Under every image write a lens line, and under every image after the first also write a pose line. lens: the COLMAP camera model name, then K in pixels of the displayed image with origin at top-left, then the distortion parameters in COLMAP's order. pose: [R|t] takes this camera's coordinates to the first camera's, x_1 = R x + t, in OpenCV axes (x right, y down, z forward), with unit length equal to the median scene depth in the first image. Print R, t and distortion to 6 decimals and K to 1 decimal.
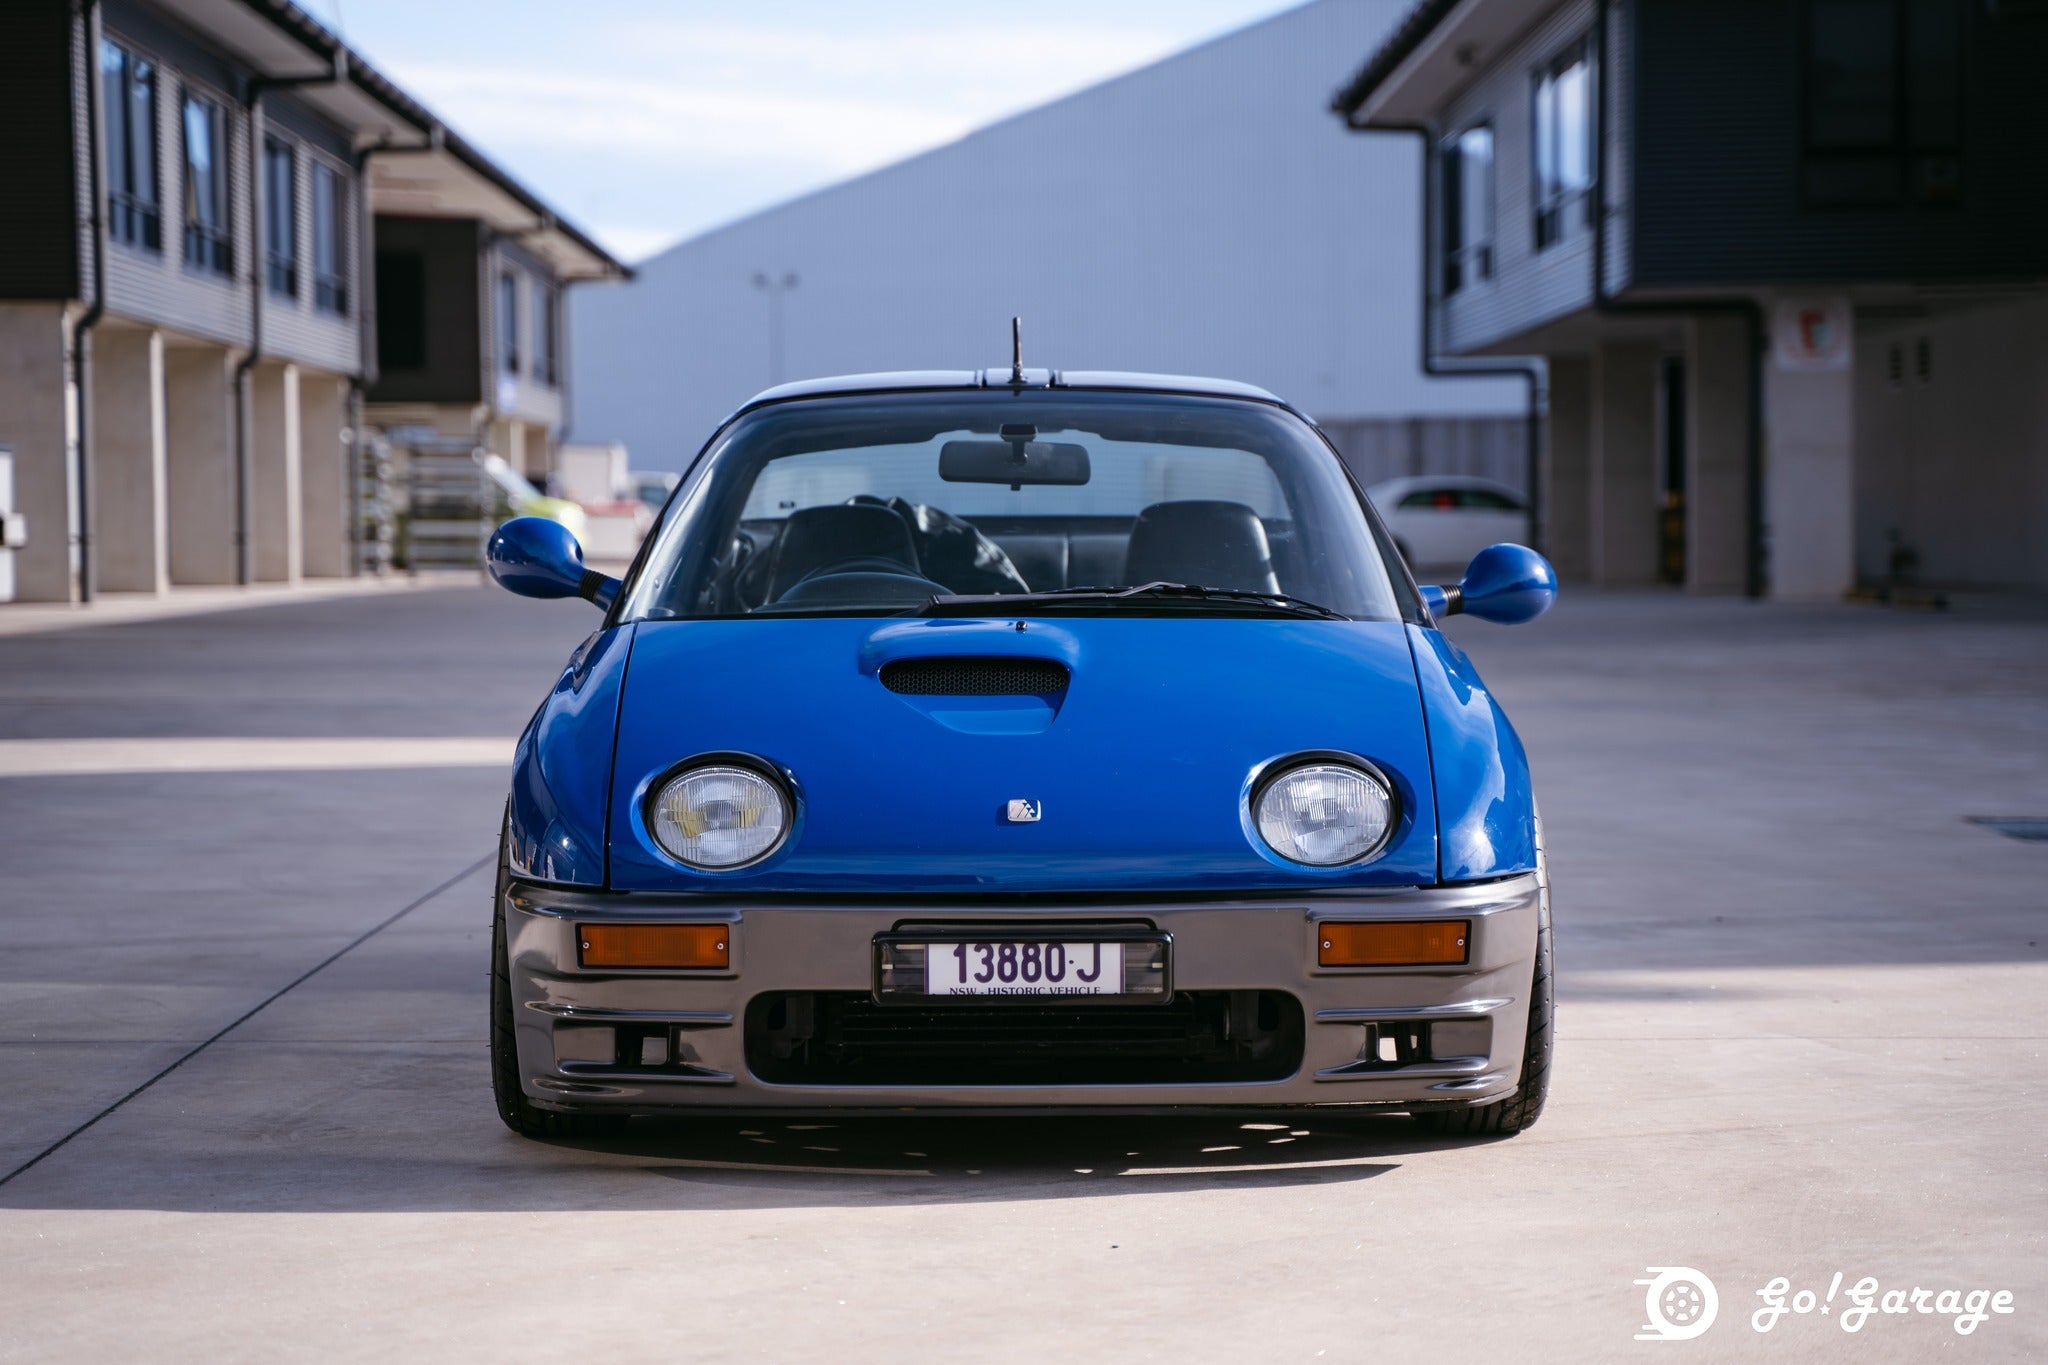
lens RADIAL K [[5505.6, 0, 1033.7], [0, 5505.6, 677.6], [0, 0, 1]] dist [0.399751, 0.000000]
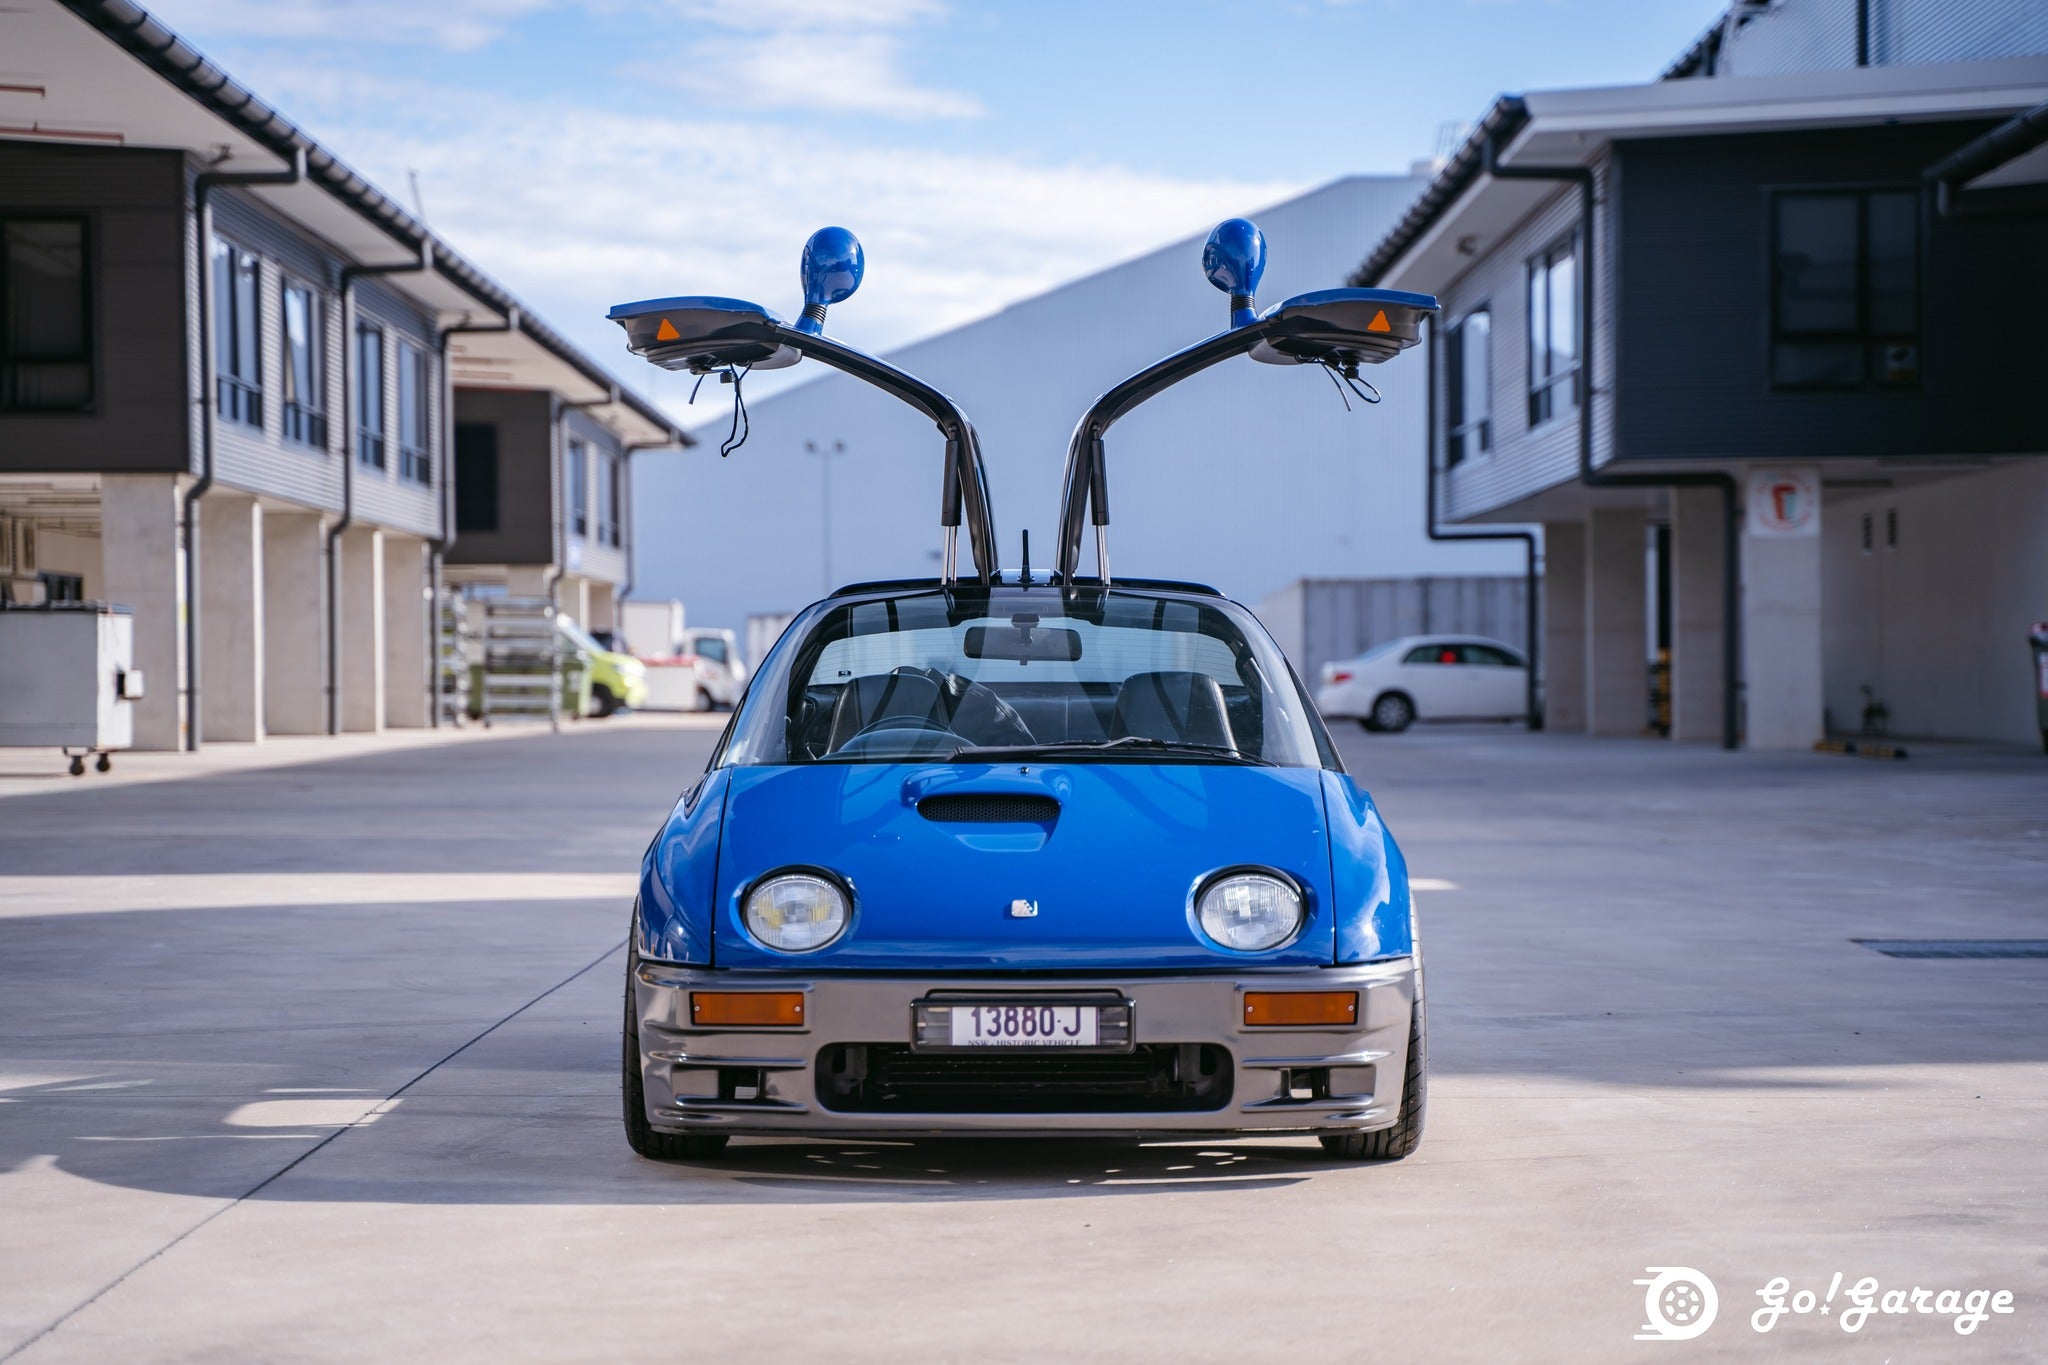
lens RADIAL K [[5505.6, 0, 1014.4], [0, 5505.6, 672.1], [0, 0, 1]] dist [0.399751, 0.000000]
pose [[0.999931, 0.001661, -0.011591, 0.004756], [-0.001981, 0.999618, -0.027575, 0.001585], [0.011540, 0.027596, 0.999553, -0.142957]]
